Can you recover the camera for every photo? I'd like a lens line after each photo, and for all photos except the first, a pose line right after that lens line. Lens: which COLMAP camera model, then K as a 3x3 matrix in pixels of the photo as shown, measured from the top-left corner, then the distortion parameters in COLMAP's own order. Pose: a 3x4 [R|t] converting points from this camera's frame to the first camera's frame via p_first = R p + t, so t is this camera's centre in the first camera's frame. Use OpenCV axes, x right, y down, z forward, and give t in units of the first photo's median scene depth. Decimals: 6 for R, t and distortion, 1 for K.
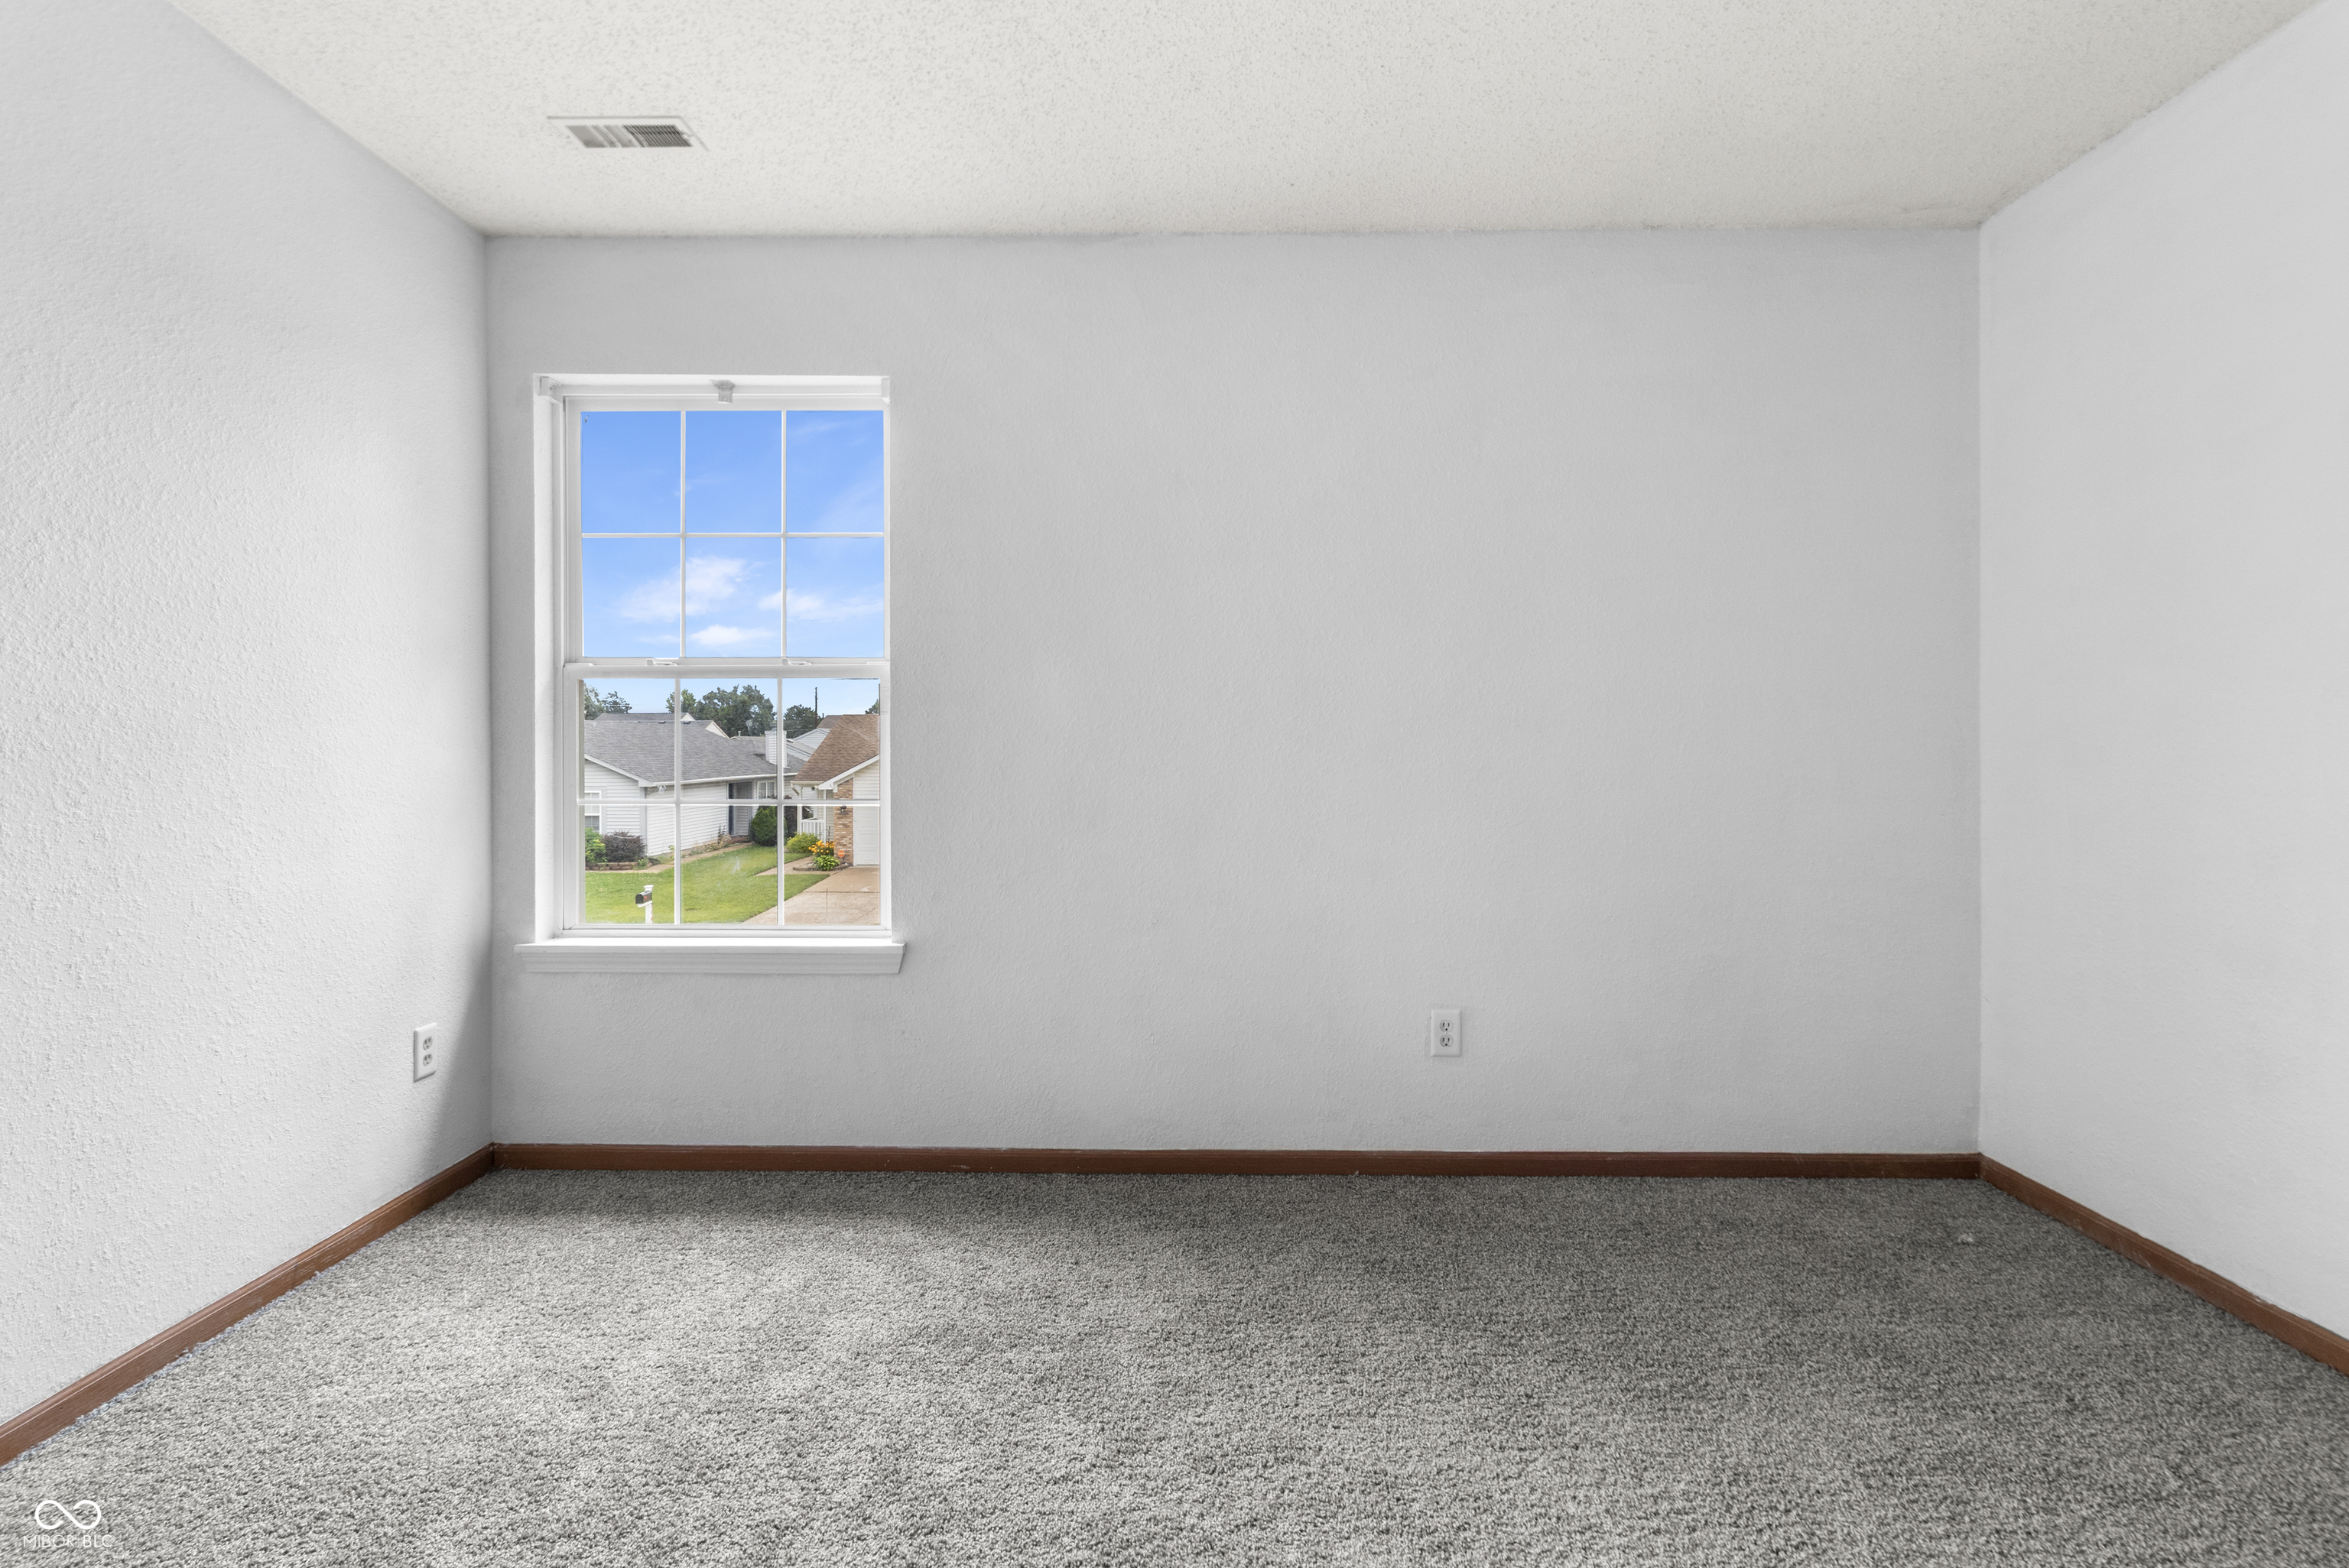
lens RADIAL K [[1092.6, 0, 1181.6], [0, 1092.6, 720.1], [0, 0, 1]] dist [0.006219, 0.000334]
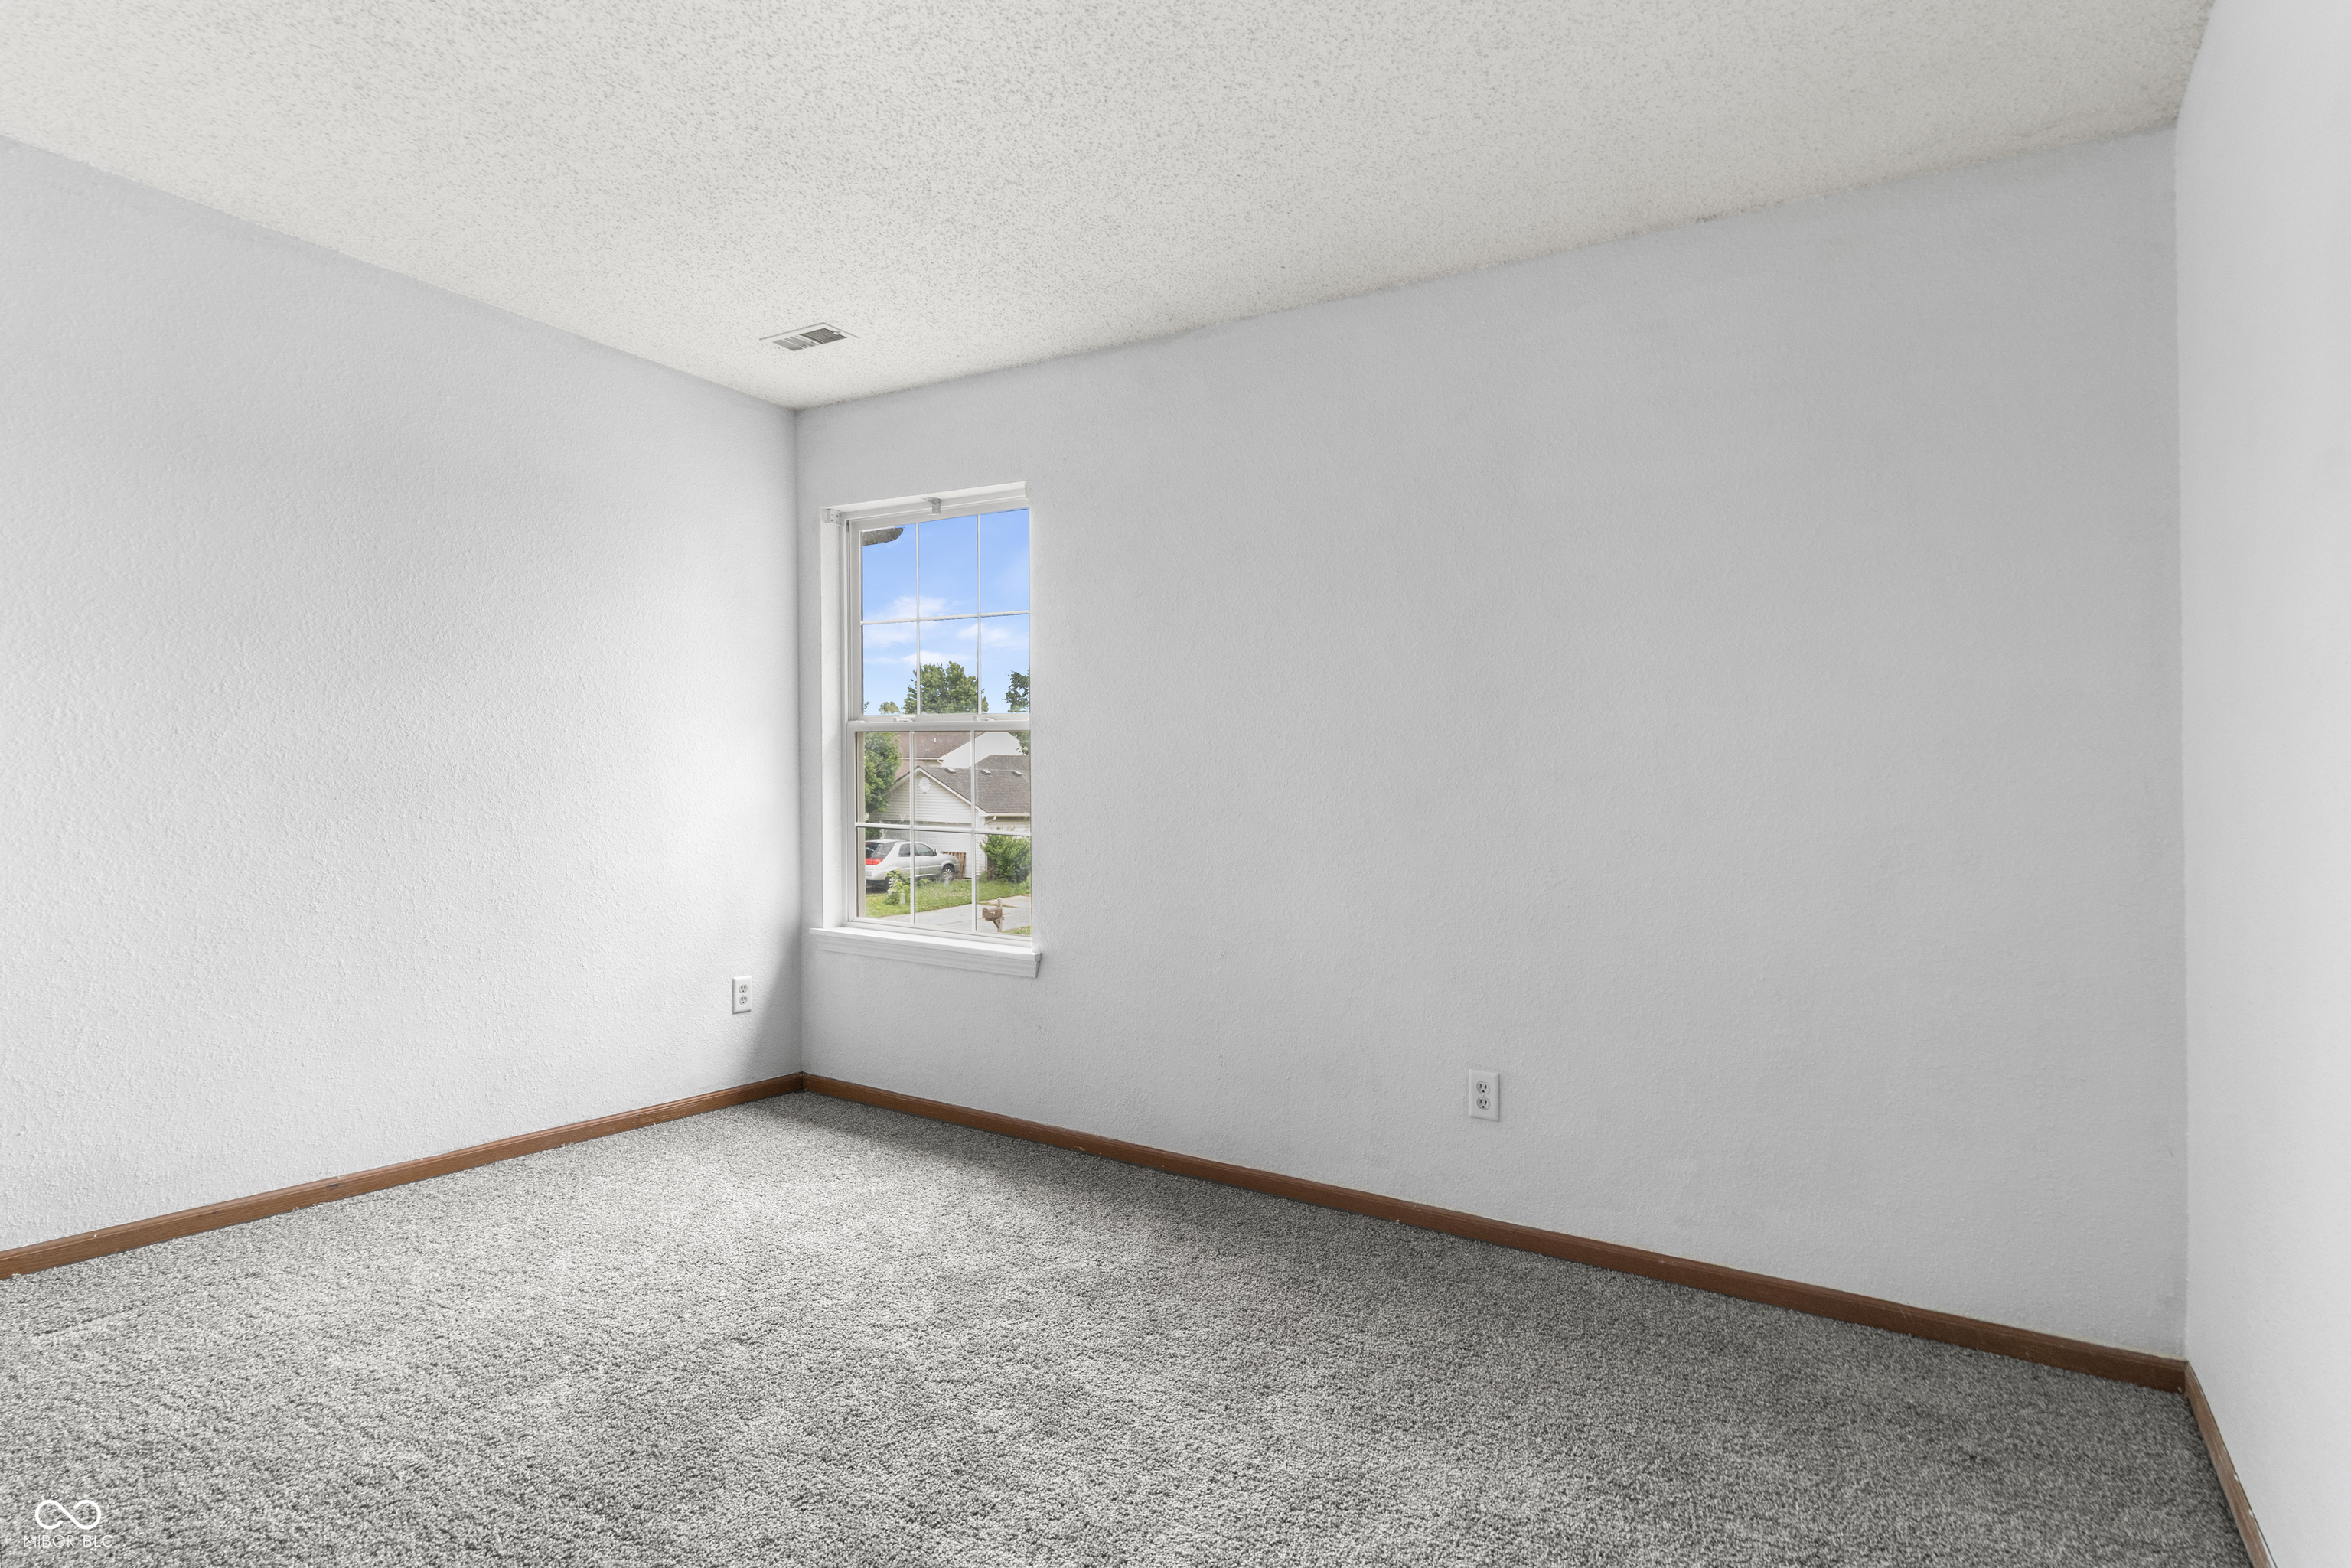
lens RADIAL K [[1182.1, 0, 1170.8], [0, 1182.1, 779.5], [0, 0, 1]] dist [0.003473, -0.002086]
pose [[0.862543, 0.016273, -0.505722, 0.542071], [-0.012402, 0.999862, 0.011022, -0.001626], [0.505831, -0.003235, 0.862626, -0.044189]]
